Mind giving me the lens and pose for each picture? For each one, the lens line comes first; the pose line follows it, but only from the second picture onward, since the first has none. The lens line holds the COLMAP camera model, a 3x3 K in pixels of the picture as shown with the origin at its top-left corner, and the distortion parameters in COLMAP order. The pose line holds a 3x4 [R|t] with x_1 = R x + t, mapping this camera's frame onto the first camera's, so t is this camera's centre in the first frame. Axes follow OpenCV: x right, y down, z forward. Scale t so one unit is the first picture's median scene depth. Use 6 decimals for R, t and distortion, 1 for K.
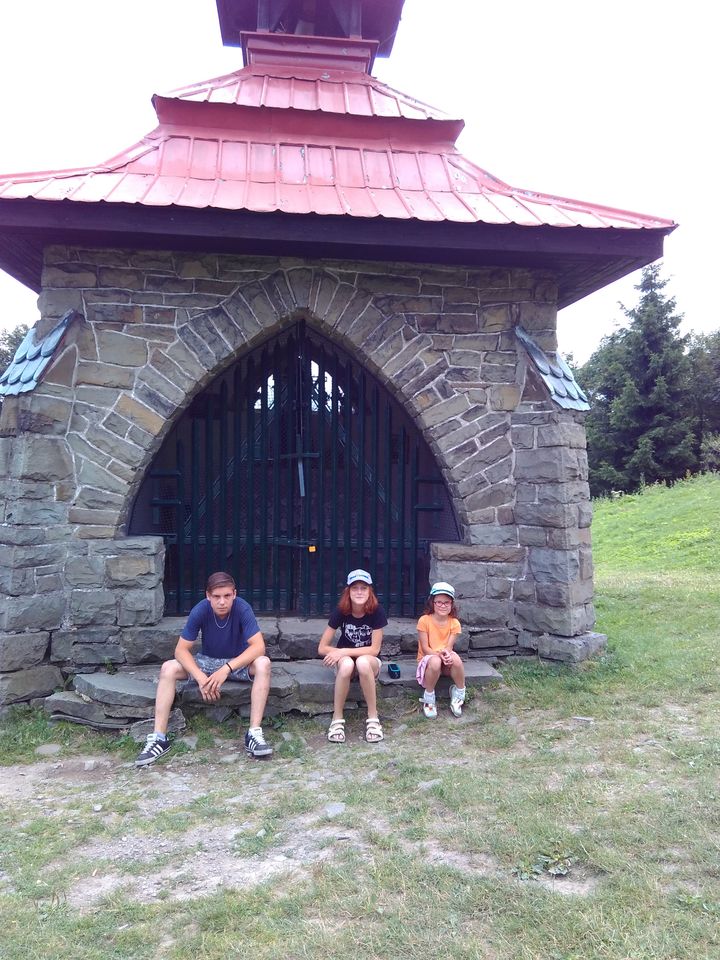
lens RADIAL K [[824.0, 0, 360.0], [0, 824.0, 480.0], [0, 0, 1]] dist [0.108724, -0.191731]
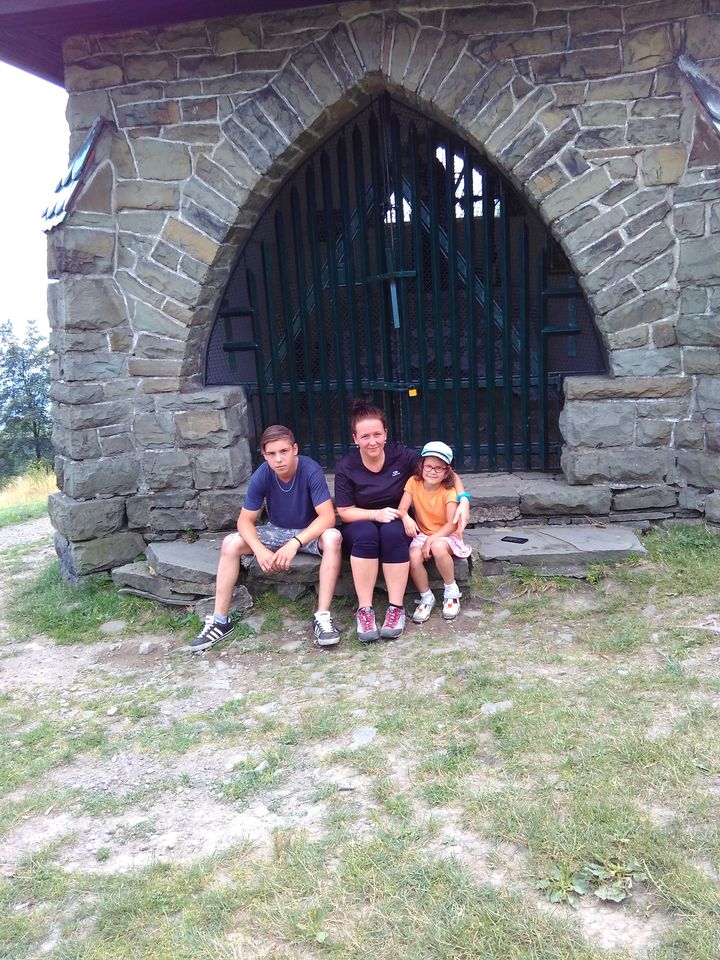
lens RADIAL K [[824.0, 0, 360.0], [0, 824.0, 480.0], [0, 0, 1]] dist [0.108724, -0.191731]
pose [[0.961285, -0.017242, -0.275018, 0.123365], [0.073398, 0.978005, 0.195239, 0.005101], [0.265603, -0.207866, 0.941407, 0.211797]]
